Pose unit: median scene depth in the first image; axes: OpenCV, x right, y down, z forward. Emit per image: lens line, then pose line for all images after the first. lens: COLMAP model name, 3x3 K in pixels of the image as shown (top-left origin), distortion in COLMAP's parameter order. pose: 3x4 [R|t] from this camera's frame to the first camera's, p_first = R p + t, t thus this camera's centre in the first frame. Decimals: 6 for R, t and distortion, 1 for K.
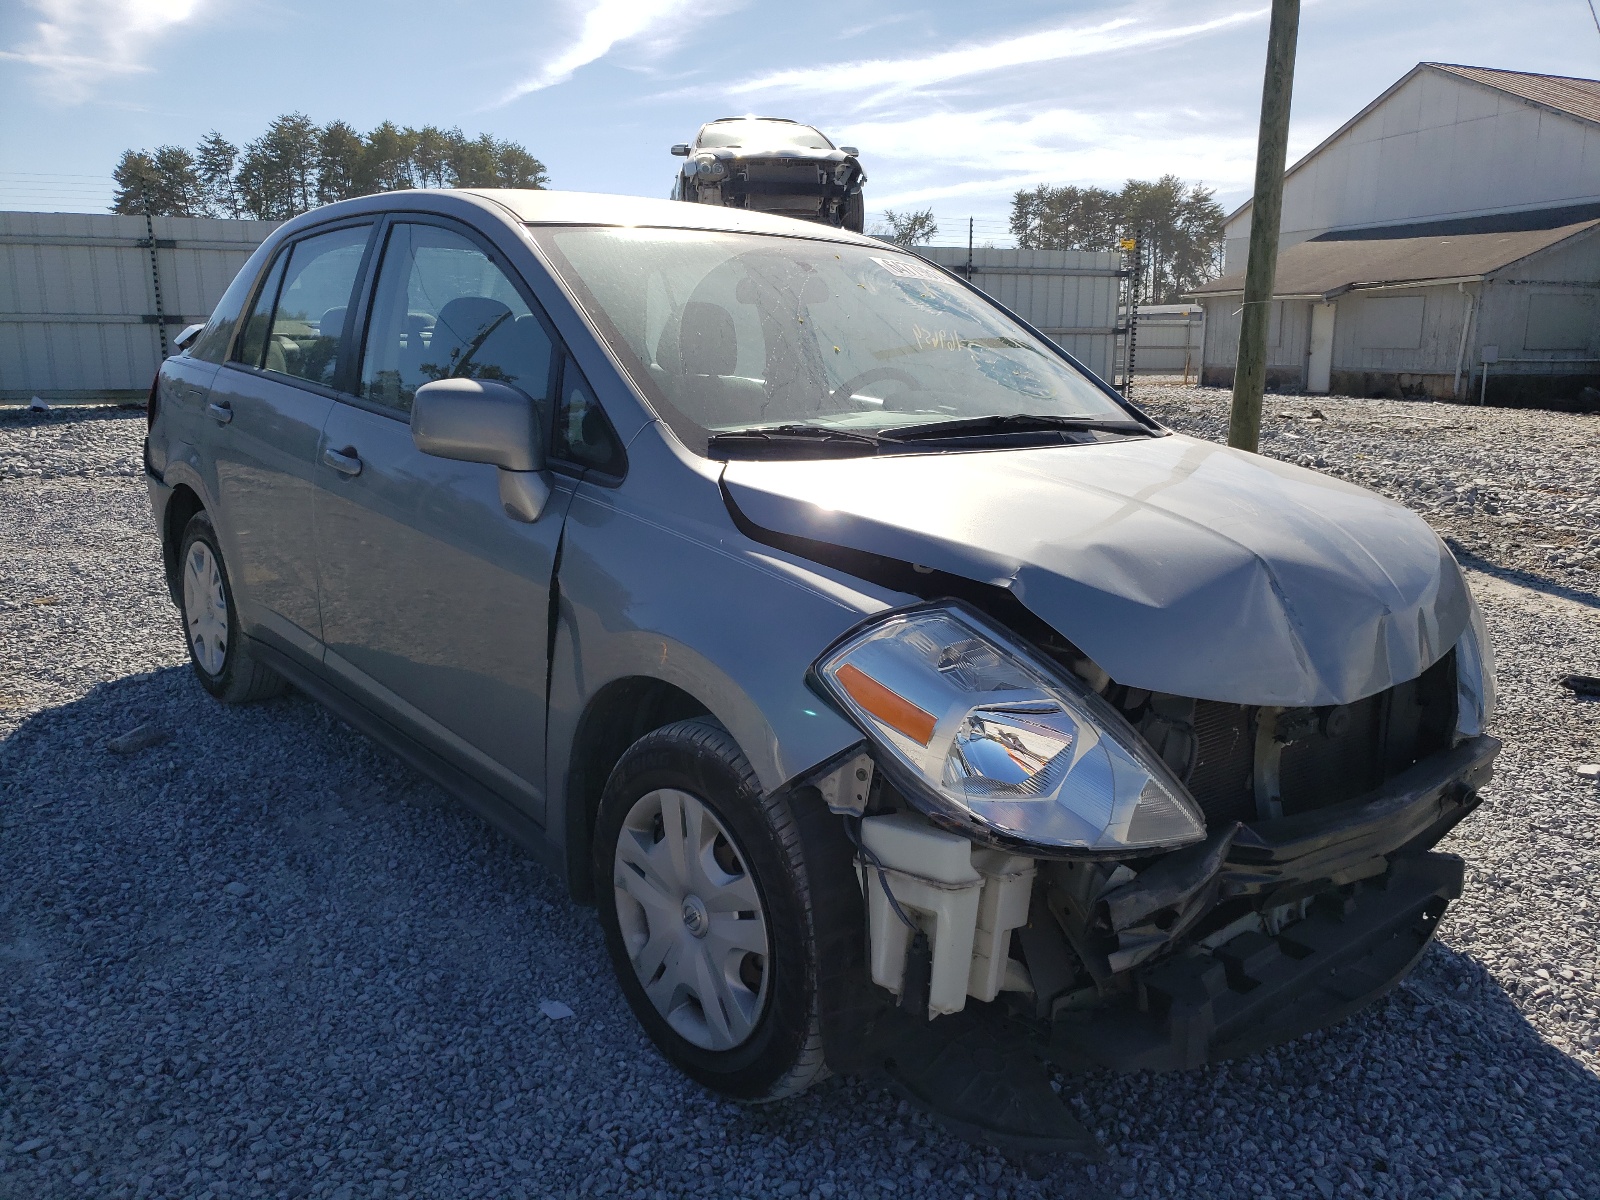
lens RADIAL K [[1278.6, 0, 795.3], [0, 1278.6, 641.5], [0, 0, 1]] dist [0.001736, -0.006727]
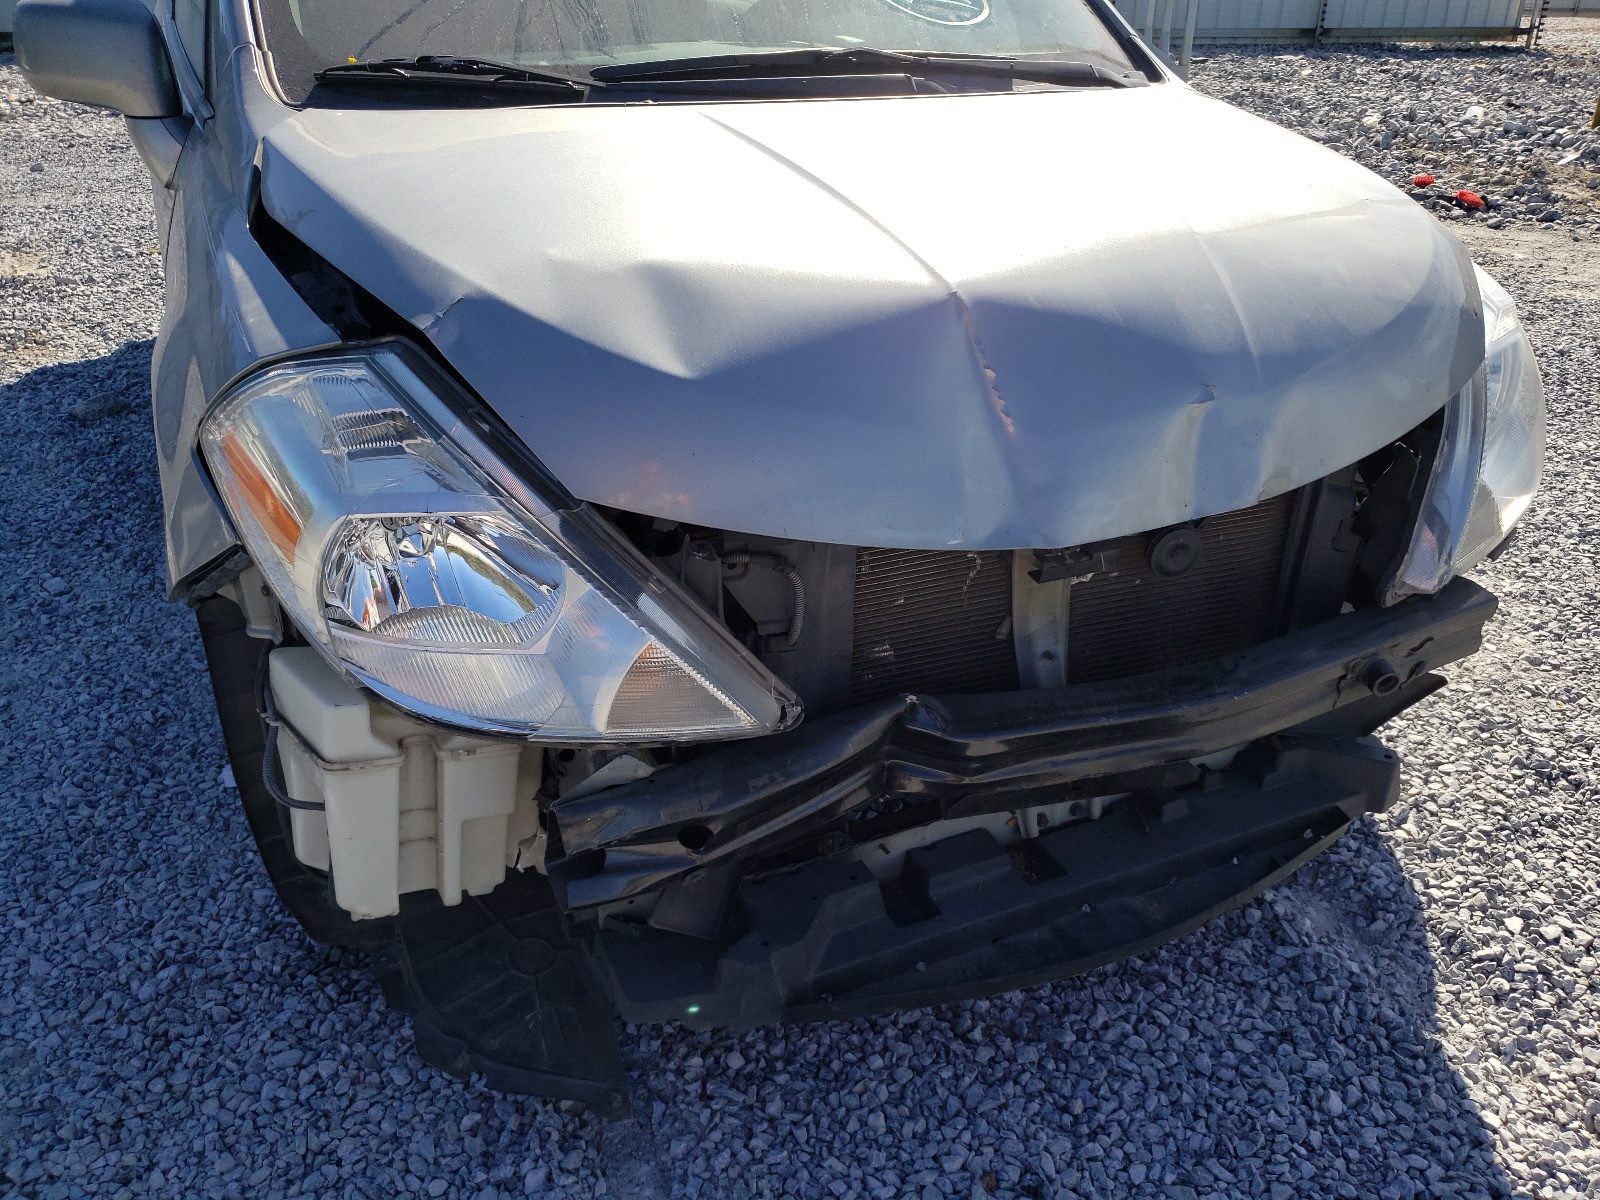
lens RADIAL K [[1278.6, 0, 795.3], [0, 1278.6, 641.5], [0, 0, 1]] dist [0.001736, -0.006727]
pose [[0.965370, 0.121696, -0.230760, 0.382430], [-0.060484, 0.964837, 0.255797, -0.049672], [0.253775, -0.232981, 0.938785, 0.306739]]
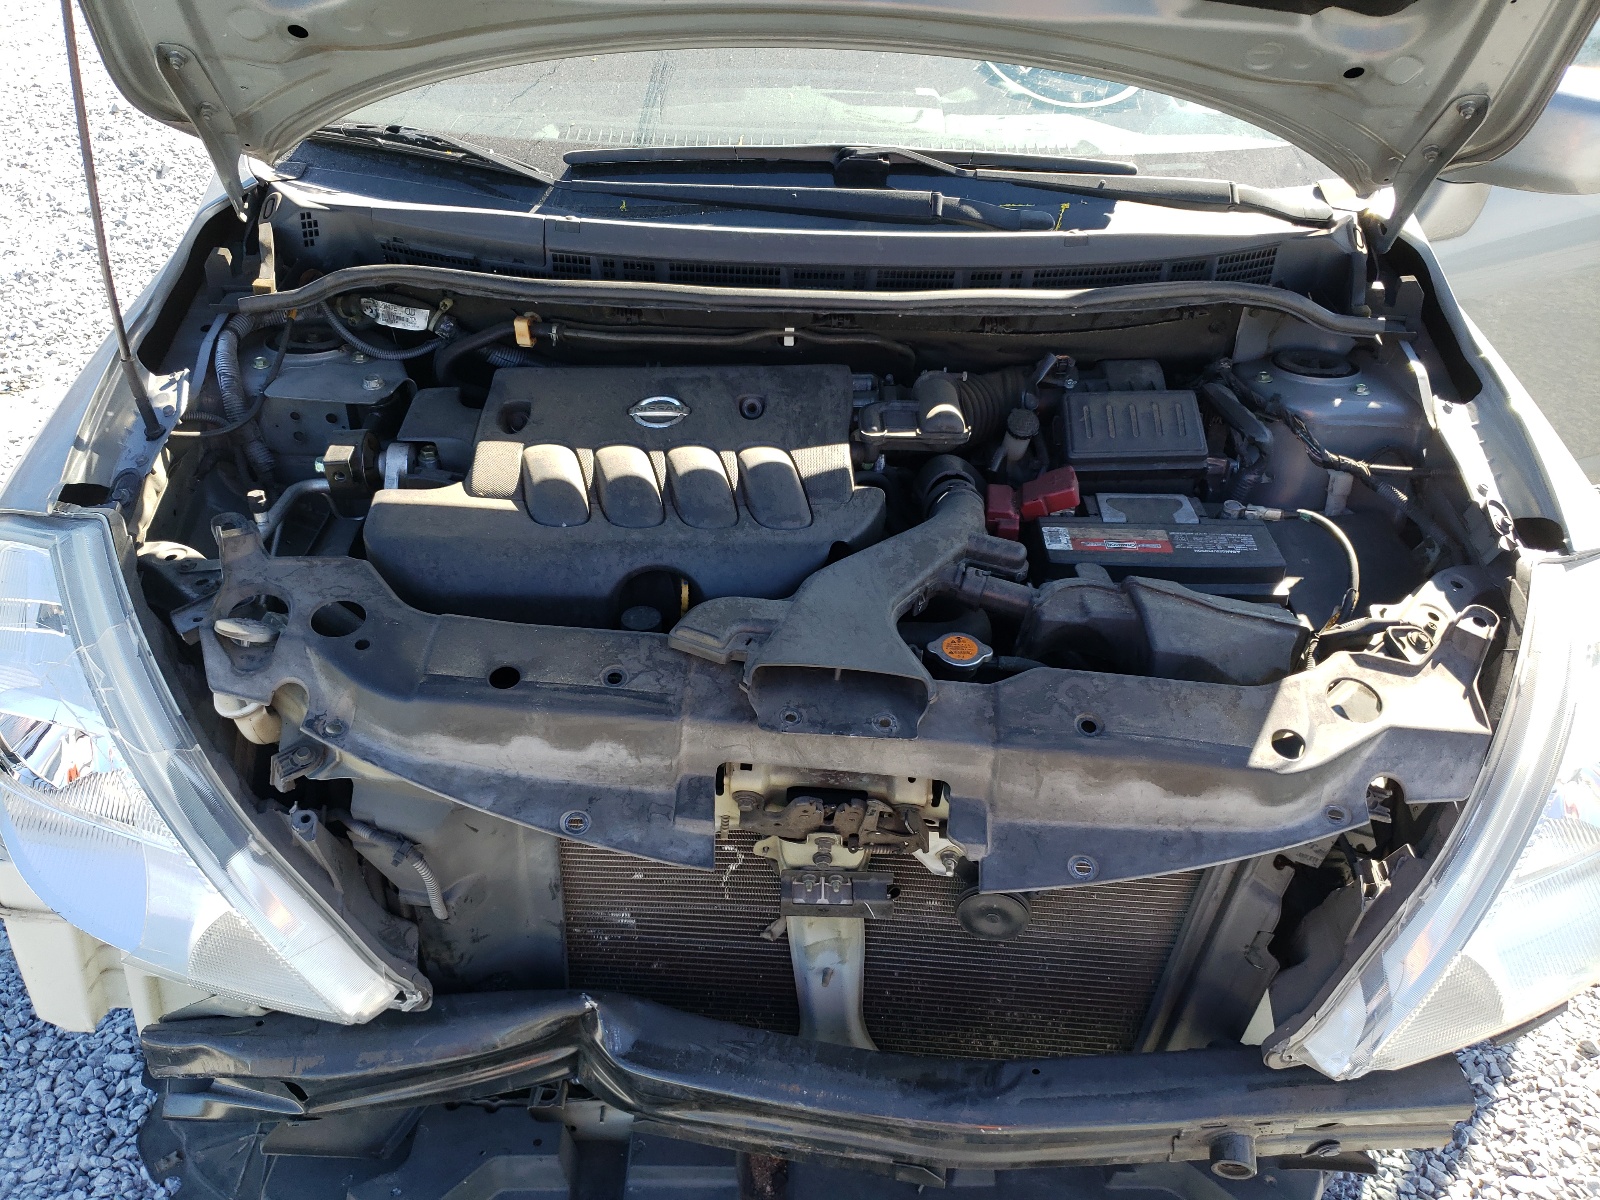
lens RADIAL K [[1221.0, 0, 800.0], [0, 1221.0, 600.0], [0, 0, 1]] dist [-0.000665, 0.000630]
pose [[0.764421, 0.372818, -0.525992, 0.562431], [-0.163319, 0.901215, 0.401421, -0.232061], [0.623689, -0.220950, 0.749796, 0.590579]]
